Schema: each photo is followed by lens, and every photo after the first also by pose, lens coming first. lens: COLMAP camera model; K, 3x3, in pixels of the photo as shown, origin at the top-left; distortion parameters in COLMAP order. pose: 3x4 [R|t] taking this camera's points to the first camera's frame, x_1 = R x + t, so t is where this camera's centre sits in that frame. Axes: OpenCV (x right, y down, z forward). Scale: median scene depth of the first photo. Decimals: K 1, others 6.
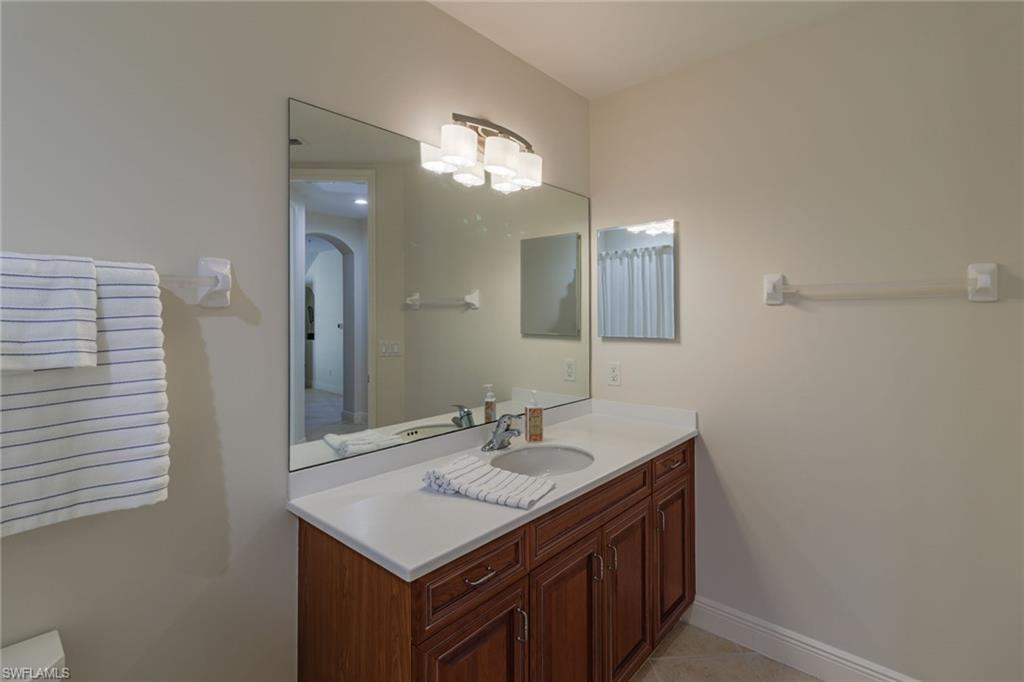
lens RADIAL K [[473.1, 0, 521.2], [0, 473.1, 309.7], [0, 0, 1]] dist [0.006148, 0.000395]
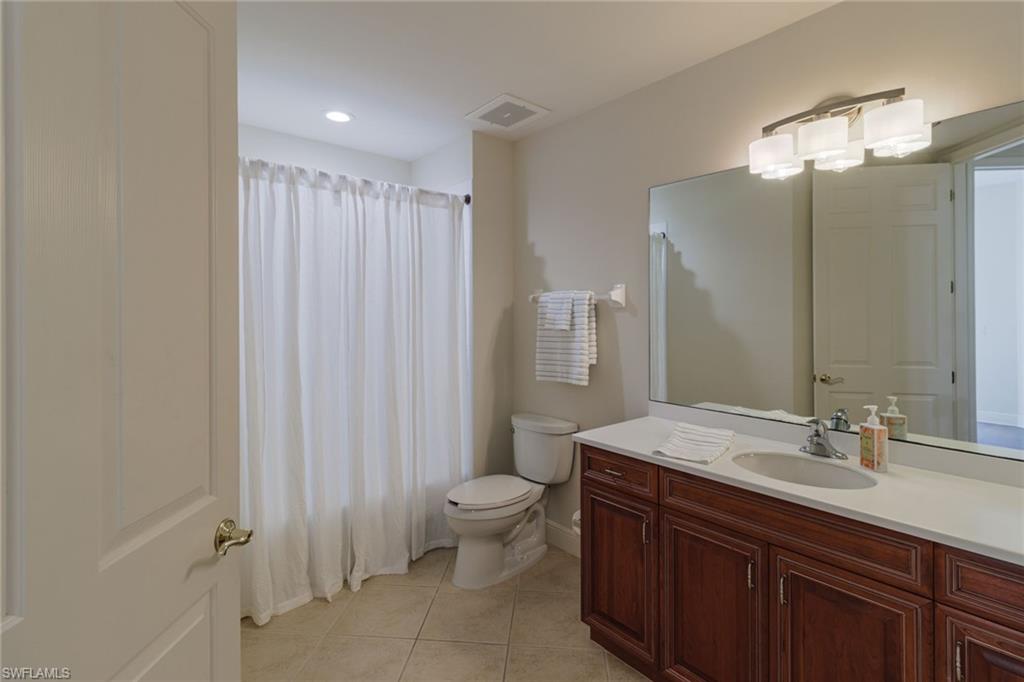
lens RADIAL K [[473.1, 0, 517.5], [0, 473.1, 313.5], [0, 0, 1]] dist [0.006148, 0.000395]
pose [[-0.128960, 0.009233, -0.991607, 1.762979], [0.013204, 0.999884, 0.007593, -0.002424], [0.991562, -0.012114, -0.129067, 0.983447]]
